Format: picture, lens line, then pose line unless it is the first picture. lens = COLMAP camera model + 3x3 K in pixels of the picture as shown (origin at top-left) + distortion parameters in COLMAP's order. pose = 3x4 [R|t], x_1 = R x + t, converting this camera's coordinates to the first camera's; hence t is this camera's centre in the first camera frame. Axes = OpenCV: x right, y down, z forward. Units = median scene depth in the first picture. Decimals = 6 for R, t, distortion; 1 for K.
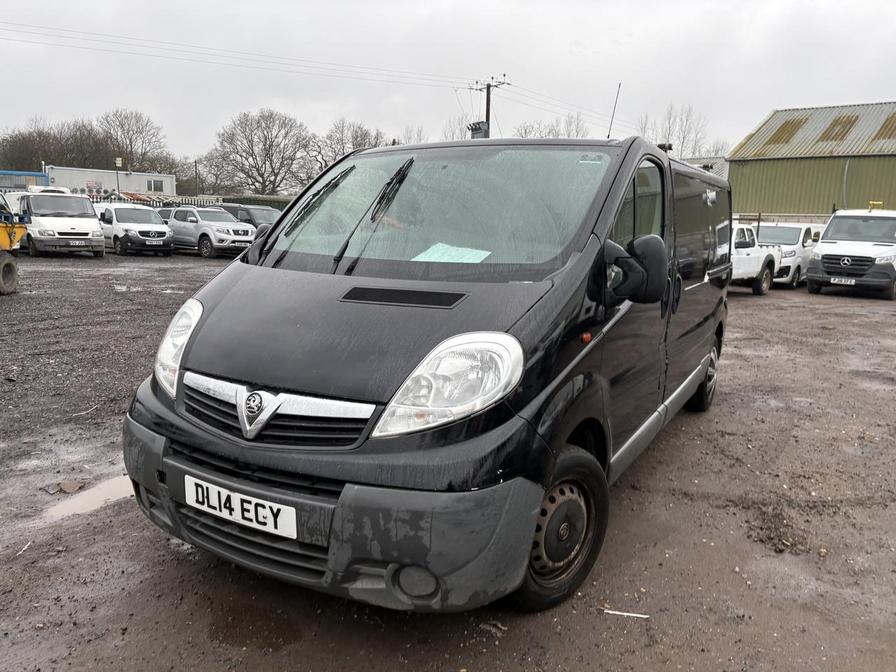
lens RADIAL K [[688.2, 0, 450.5], [0, 688.2, 335.8], [0, 0, 1]] dist [0.032629, -0.024669]
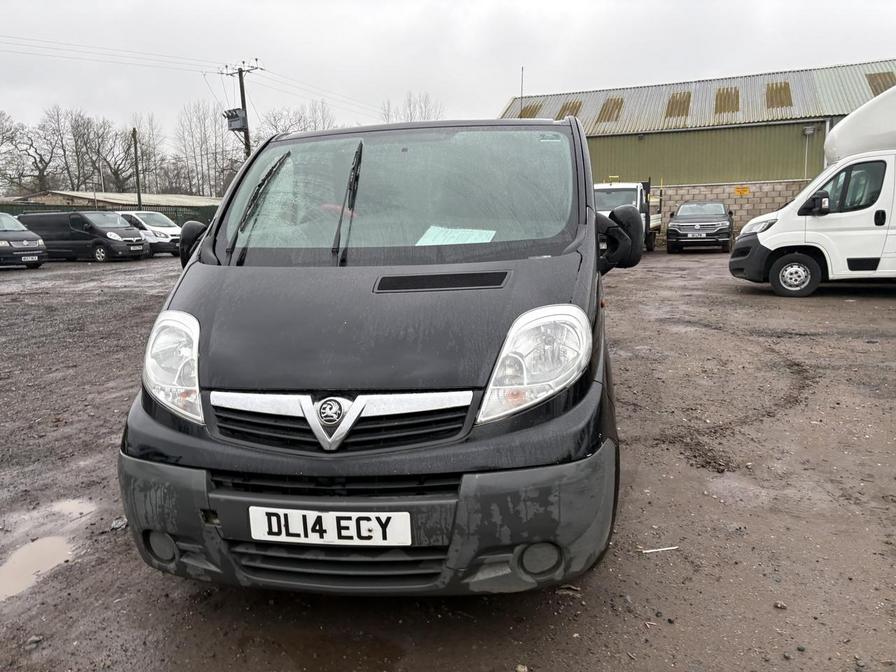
lens RADIAL K [[688.2, 0, 485.1], [0, 688.2, 318.6], [0, 0, 1]] dist [0.032629, -0.024669]
pose [[0.928026, -0.116076, 0.353969, -0.394583], [0.117835, 0.992893, 0.016658, -0.014376], [-0.353387, 0.026251, 0.935109, 0.072192]]
